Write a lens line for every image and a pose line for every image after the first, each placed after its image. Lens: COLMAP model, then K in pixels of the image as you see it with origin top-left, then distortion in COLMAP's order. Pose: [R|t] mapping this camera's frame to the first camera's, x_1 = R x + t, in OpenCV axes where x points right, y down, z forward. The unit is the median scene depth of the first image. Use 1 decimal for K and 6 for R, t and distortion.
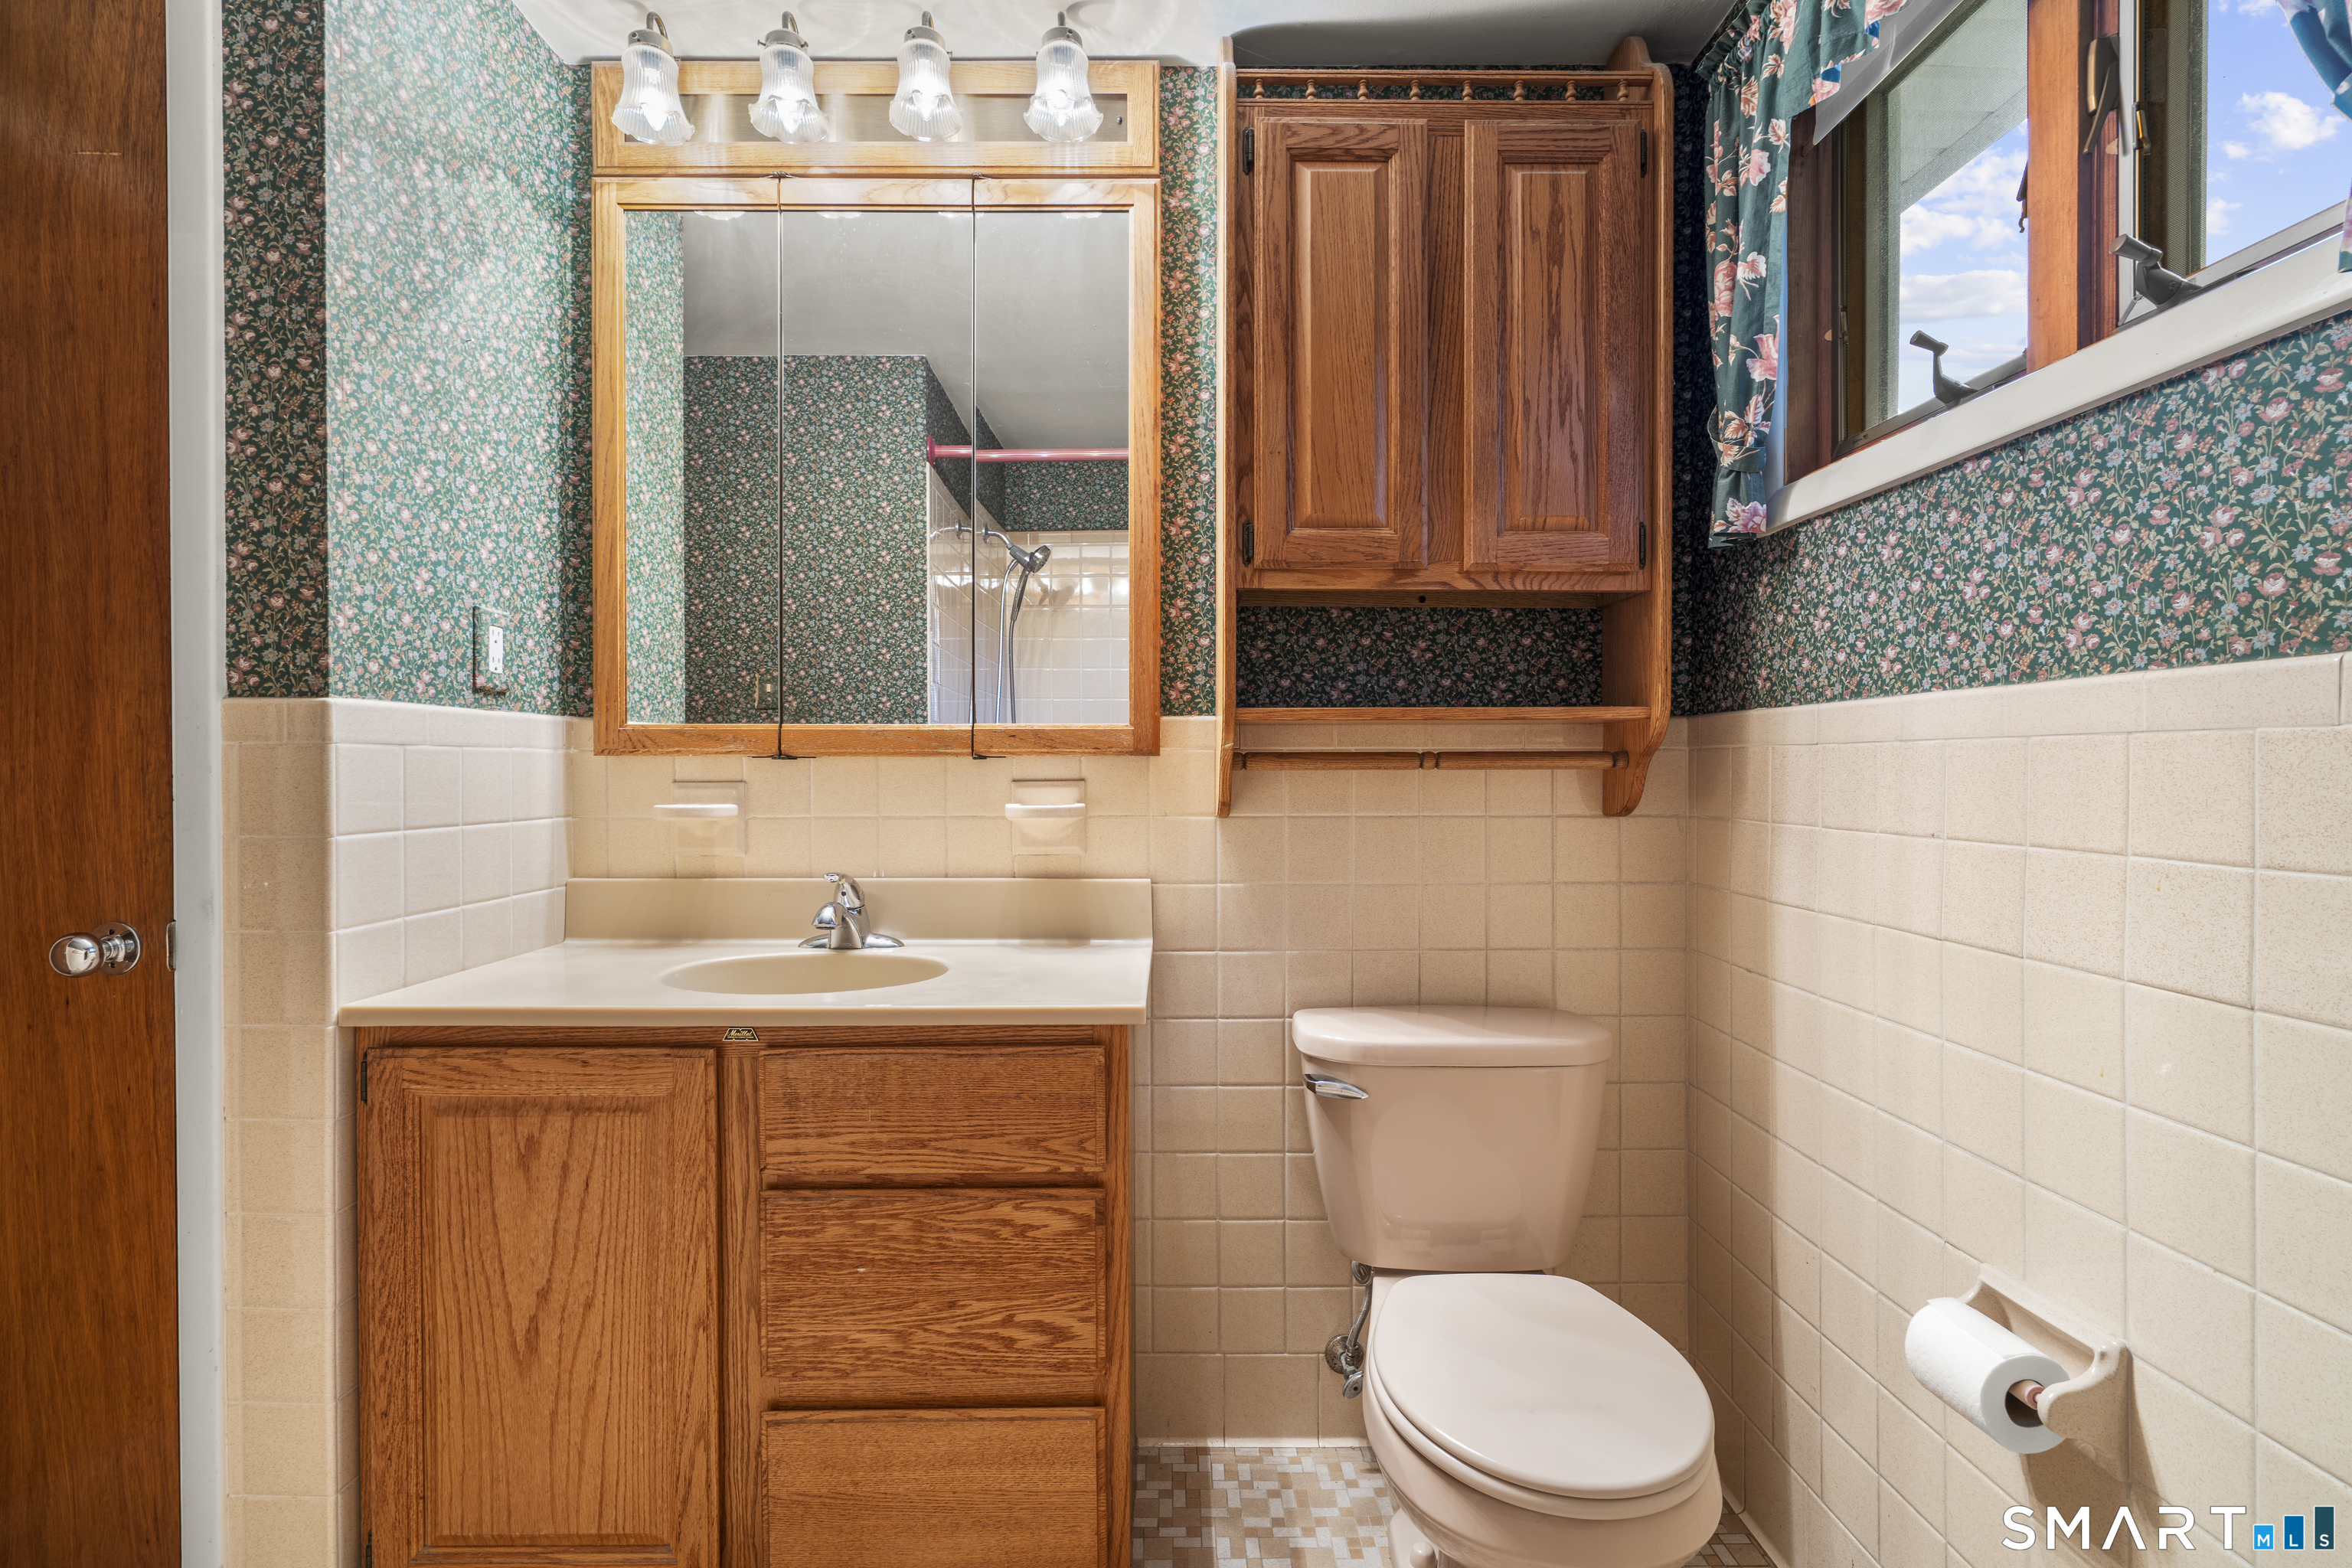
lens RADIAL K [[1060.3, 0, 1173.2], [0, 1060.3, 776.0], [0, 0, 1]] dist [-0.000538, 0.000560]
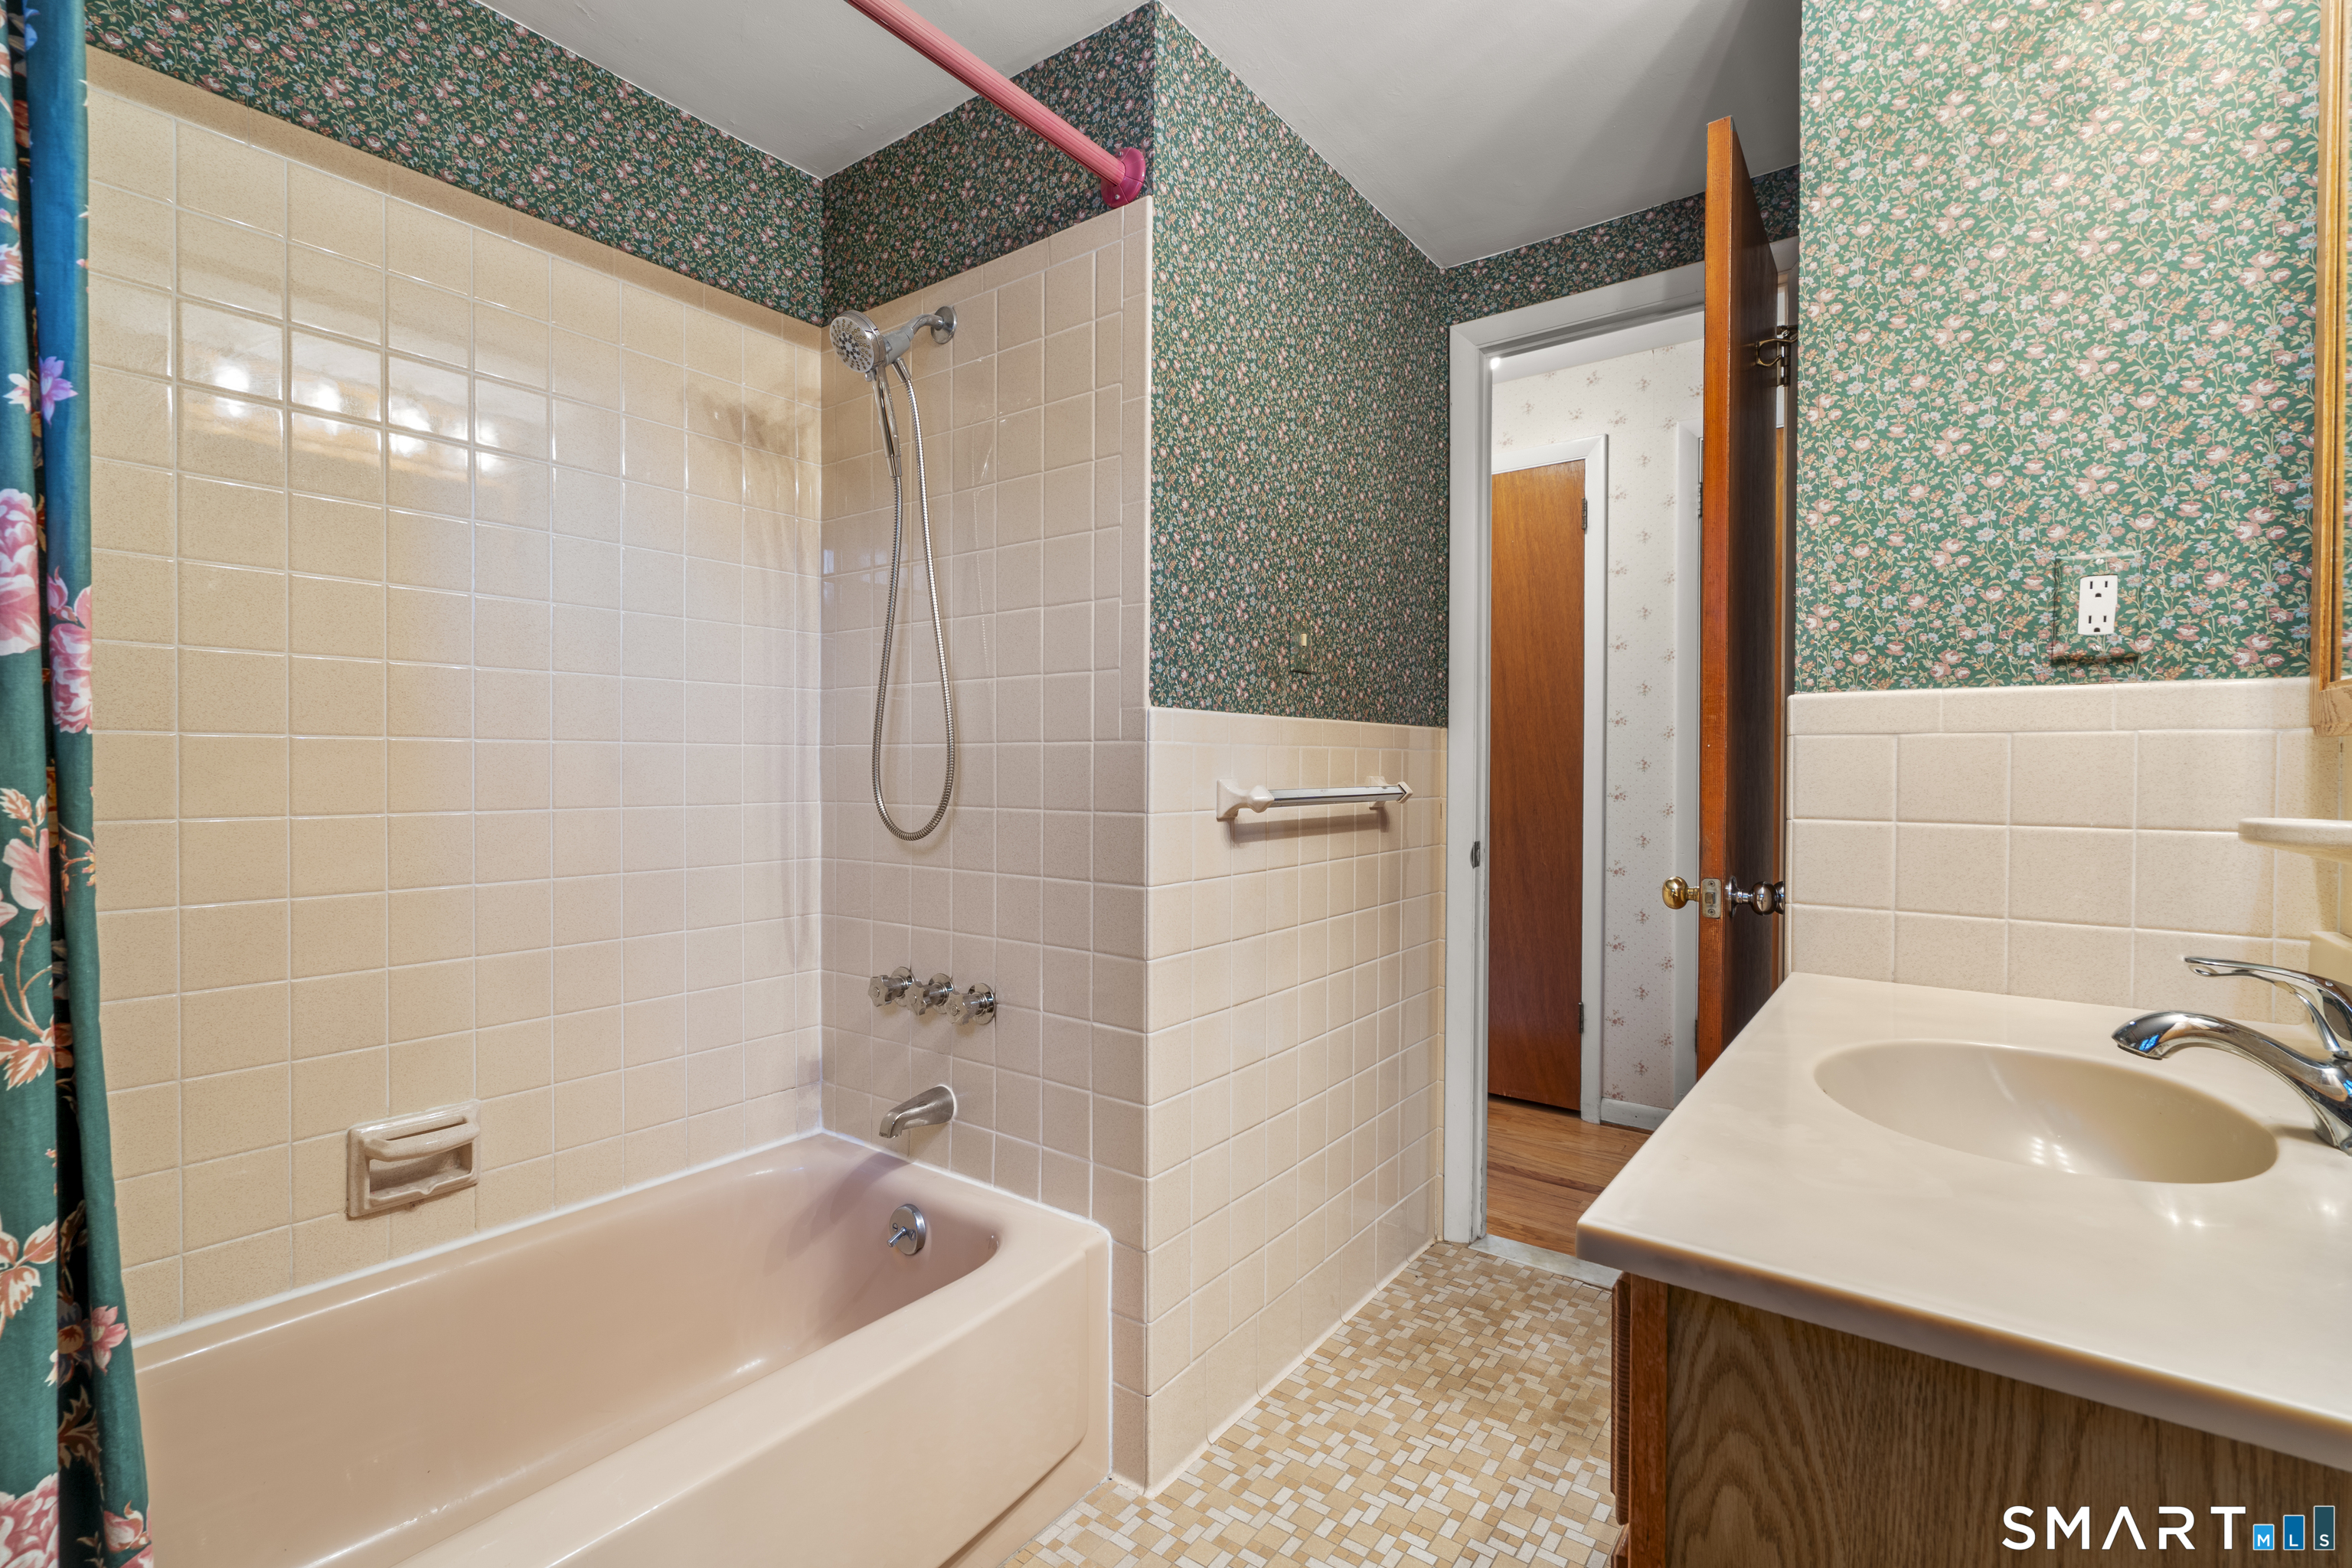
lens RADIAL K [[1060.3, 0, 1173.2], [0, 1060.3, 776.0], [0, 0, 1]] dist [-0.000538, 0.000560]
pose [[-0.606882, 0.007627, -0.794755, 0.424926], [-0.008914, 0.999826, 0.016401, -0.000496], [0.794742, 0.017038, -0.606709, 1.007445]]
